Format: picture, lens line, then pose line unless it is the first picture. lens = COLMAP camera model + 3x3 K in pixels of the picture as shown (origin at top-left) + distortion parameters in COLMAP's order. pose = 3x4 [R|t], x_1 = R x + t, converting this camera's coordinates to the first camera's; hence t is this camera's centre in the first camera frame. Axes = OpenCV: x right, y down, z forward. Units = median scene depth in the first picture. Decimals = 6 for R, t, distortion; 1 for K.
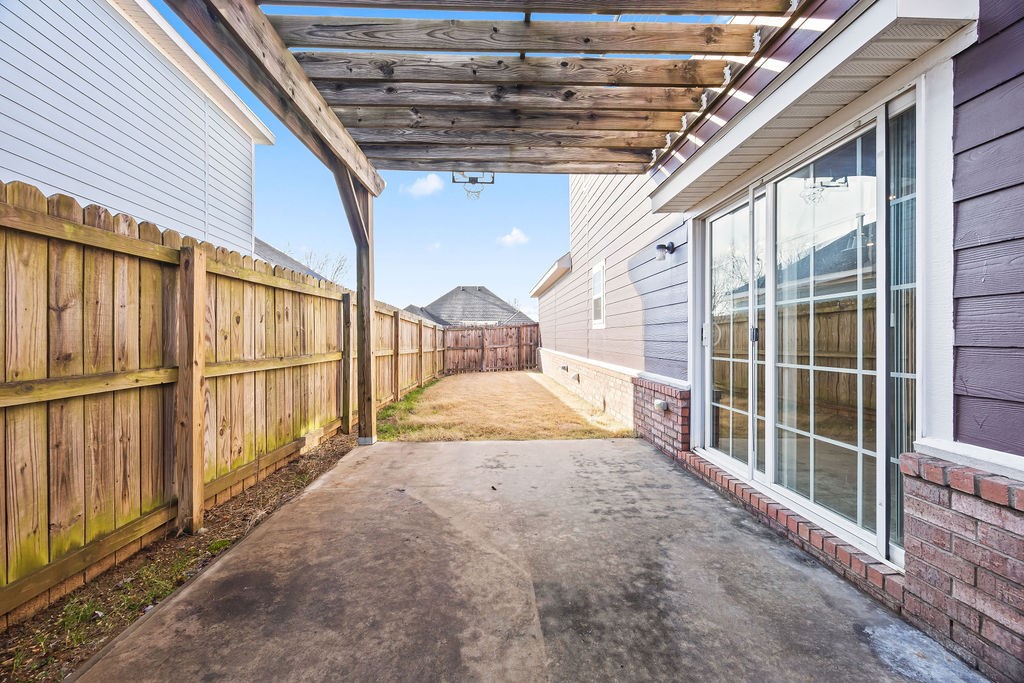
lens RADIAL K [[390.2, 0, 505.8], [0, 390.2, 330.2], [0, 0, 1]] dist [-0.003749, 0.000387]
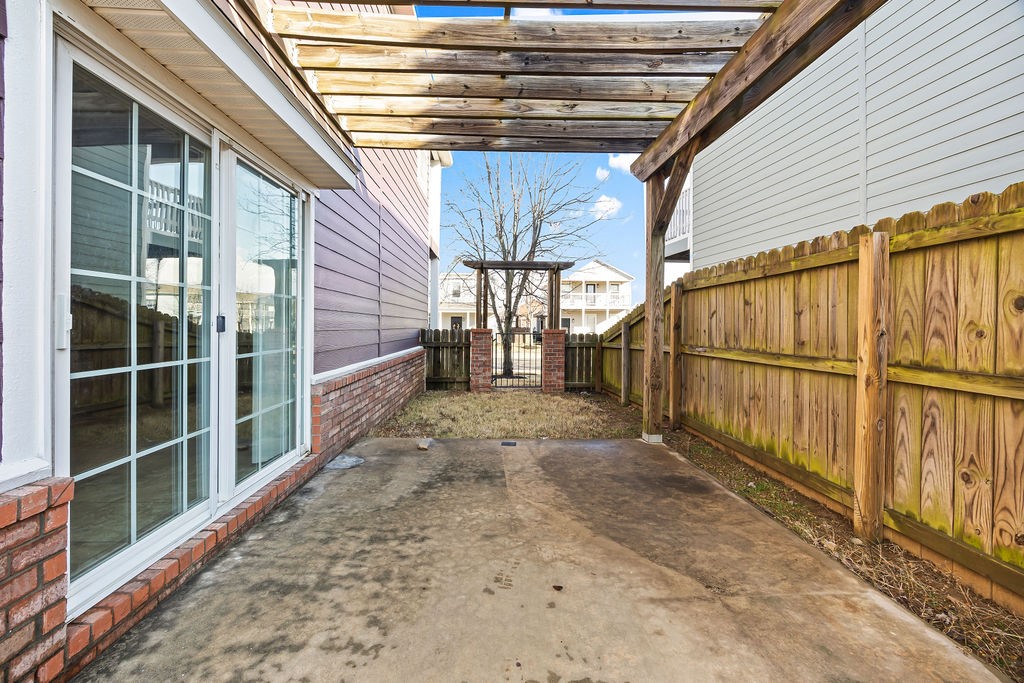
lens RADIAL K [[390.2, 0, 505.8], [0, 390.2, 330.2], [0, 0, 1]] dist [-0.003749, 0.000387]
pose [[-0.999943, -0.008067, -0.007006, 0.068113], [-0.008037, 0.999958, -0.004320, 0.025370], [0.007041, -0.004263, -0.999966, 1.955922]]
